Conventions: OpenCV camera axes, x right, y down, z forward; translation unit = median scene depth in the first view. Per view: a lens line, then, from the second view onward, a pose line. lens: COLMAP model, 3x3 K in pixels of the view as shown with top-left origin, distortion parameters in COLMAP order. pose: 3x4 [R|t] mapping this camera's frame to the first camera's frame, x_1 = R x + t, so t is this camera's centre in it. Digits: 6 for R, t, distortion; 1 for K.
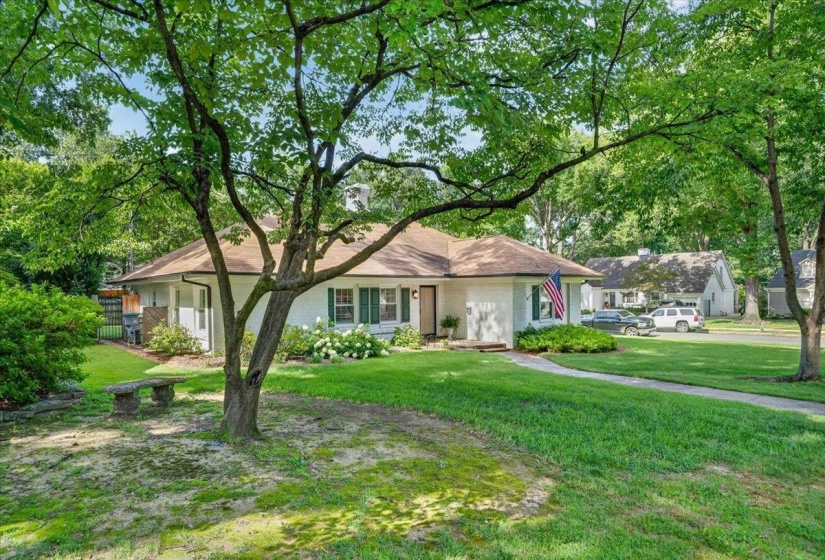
lens RADIAL K [[589.7, 0, 412.7], [0, 589.7, 282.5], [0, 0, 1]] dist [-0.042546, -0.000798]
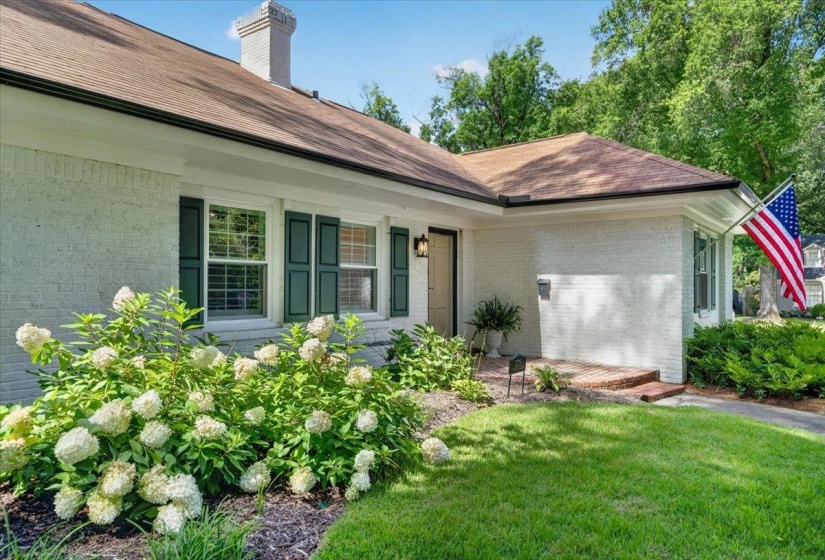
lens RADIAL K [[589.7, 0, 412.4], [0, 589.7, 282.1], [0, 0, 1]] dist [-0.042546, -0.000798]
pose [[0.982439, 0.008937, 0.186372, -0.089882], [-0.008232, 0.999956, -0.004555, 0.054780], [-0.186404, 0.002941, 0.982469, 0.735144]]
